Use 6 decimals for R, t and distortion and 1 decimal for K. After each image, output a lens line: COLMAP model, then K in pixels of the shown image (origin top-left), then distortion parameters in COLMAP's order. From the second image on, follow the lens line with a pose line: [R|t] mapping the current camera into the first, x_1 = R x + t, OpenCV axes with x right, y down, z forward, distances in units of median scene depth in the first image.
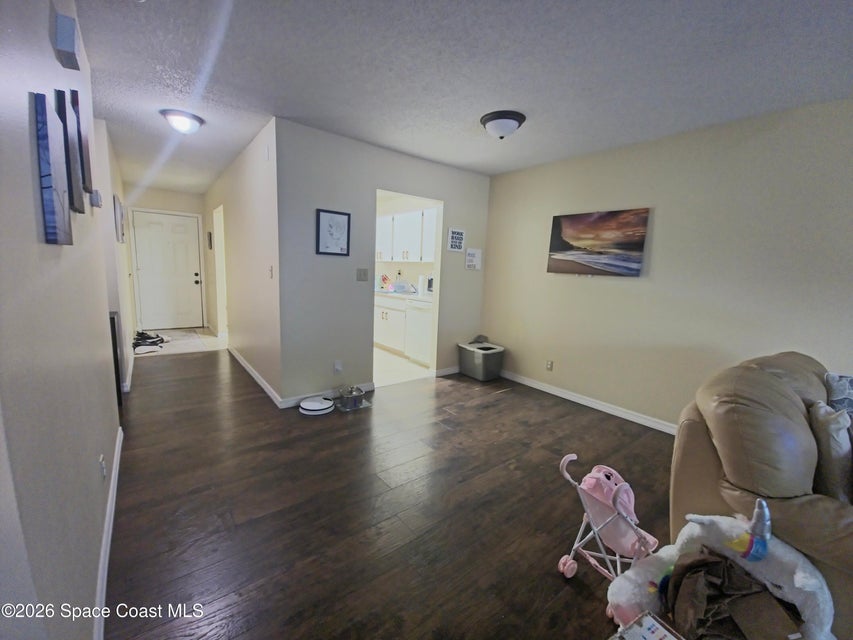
lens RADIAL K [[352.3, 0, 426.5], [0, 352.3, 320.0], [0, 0, 1]] dist [0.001054, 0.000083]
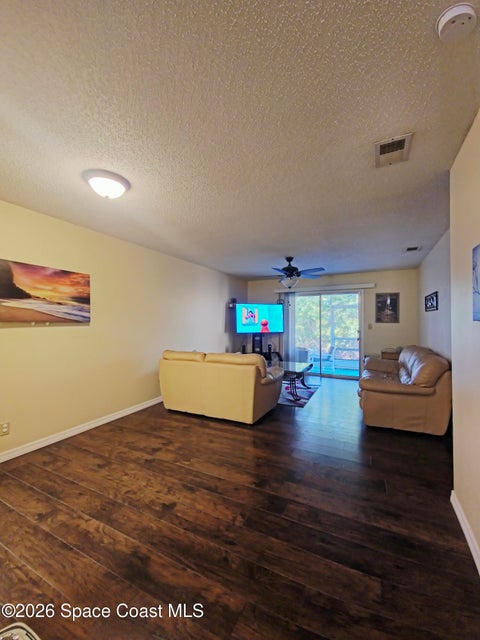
lens RADIAL K [[264.3, 0, 240.0], [0, 264.3, 320.0], [0, 0, 1]] dist [0.001054, 0.000083]
pose [[-0.417998, -0.033839, 0.907817, -0.568711], [0.113631, 0.989510, 0.089205, -0.152946], [-0.901313, 0.140444, -0.409768, 0.862584]]
